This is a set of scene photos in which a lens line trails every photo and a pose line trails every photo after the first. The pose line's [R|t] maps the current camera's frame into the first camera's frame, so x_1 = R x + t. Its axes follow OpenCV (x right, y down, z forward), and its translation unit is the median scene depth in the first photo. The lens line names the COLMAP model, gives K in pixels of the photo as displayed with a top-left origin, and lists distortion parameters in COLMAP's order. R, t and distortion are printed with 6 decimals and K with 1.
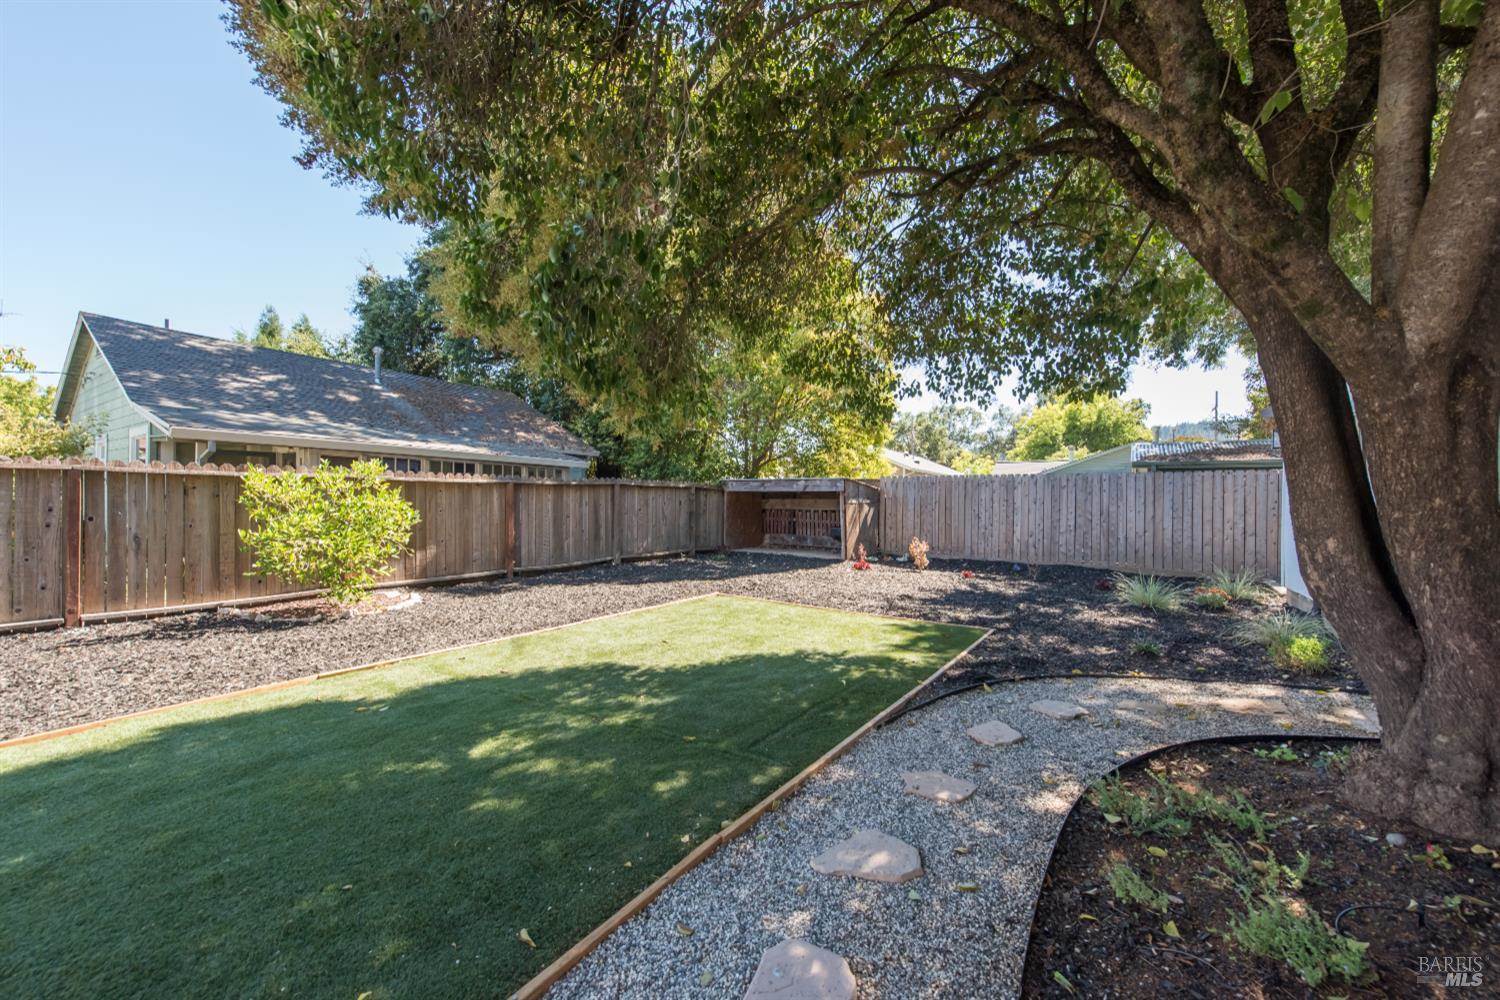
lens RADIAL K [[616.5, 0, 751.4], [0, 616.5, 505.1], [0, 0, 1]] dist [-0.009325, -0.000745]
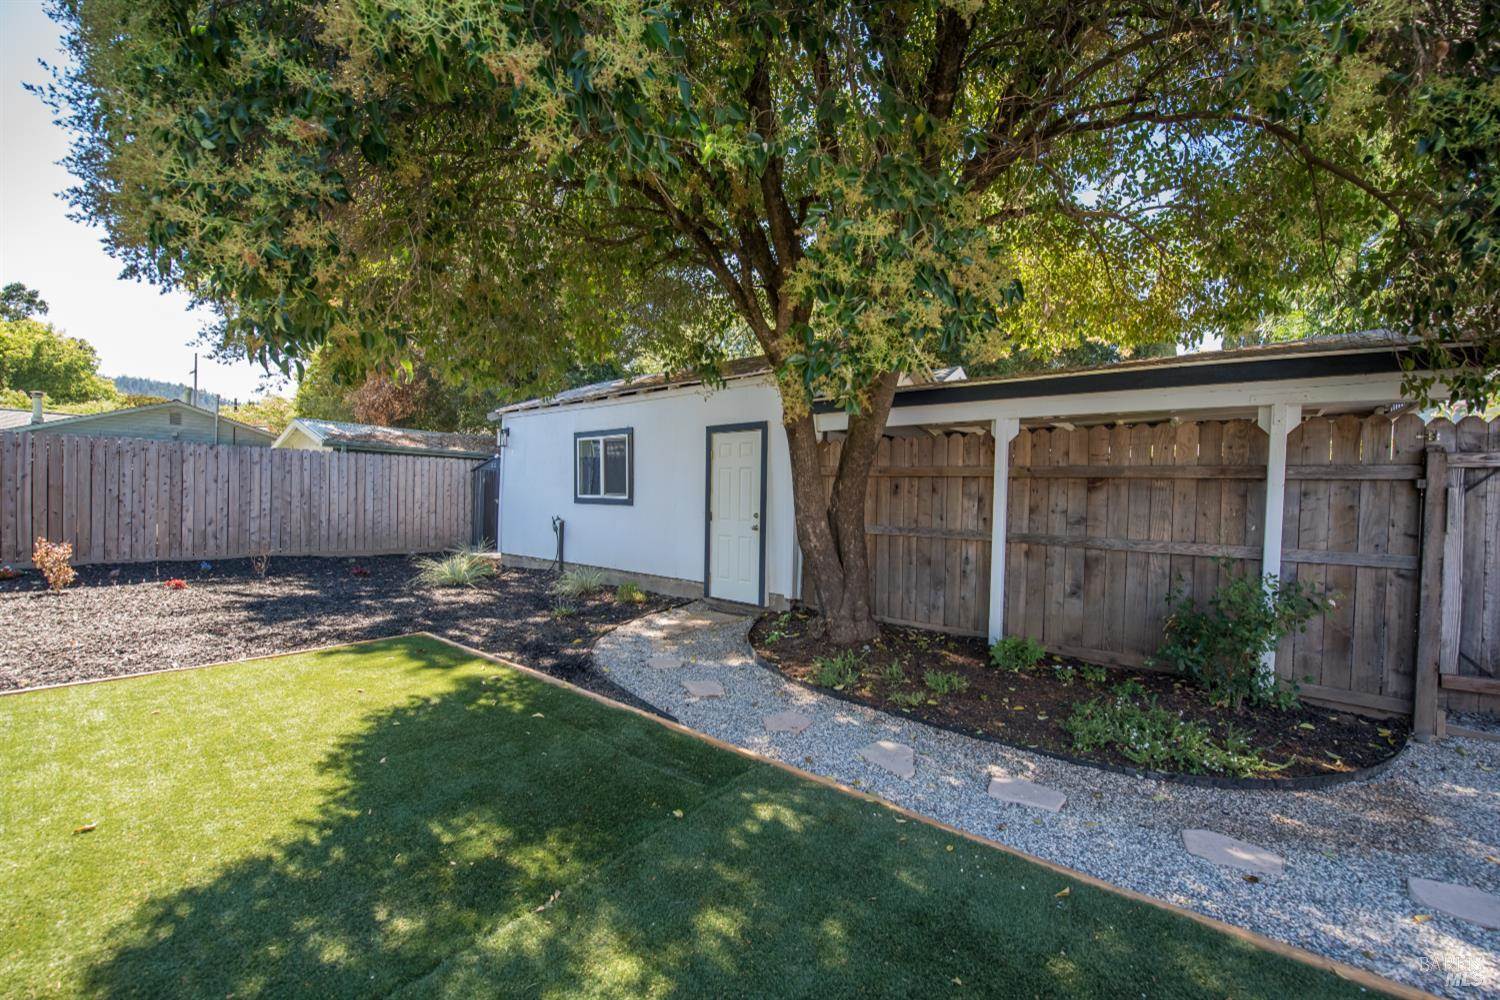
lens RADIAL K [[616.5, 0, 755.1], [0, 616.5, 498.3], [0, 0, 1]] dist [-0.009325, -0.000745]
pose [[0.074689, -0.016704, 0.997067, -0.282604], [-0.024757, 0.999520, 0.018600, -0.014650], [-0.996900, -0.026073, 0.074240, 0.269388]]
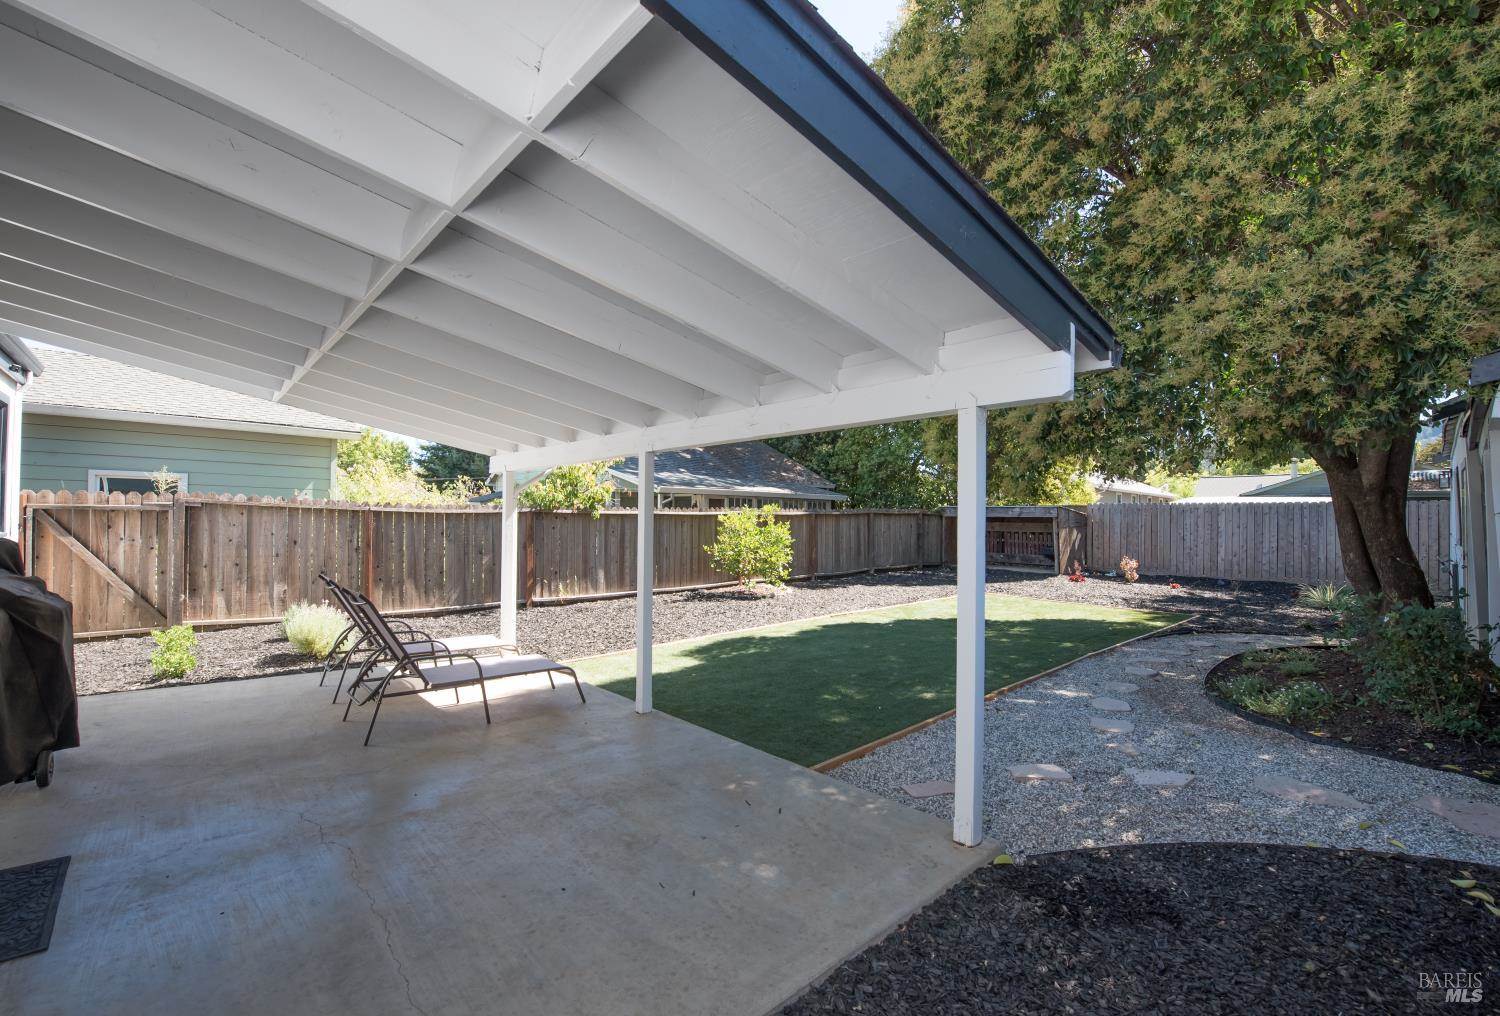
lens RADIAL K [[616.5, 0, 755.6], [0, 616.5, 514.3], [0, 0, 1]] dist [-0.009325, -0.000745]
pose [[0.968870, -0.003228, -0.247549, -0.144695], [-0.000619, 0.999880, -0.015459, -0.011136], [0.247570, 0.015131, 0.968752, -0.367475]]
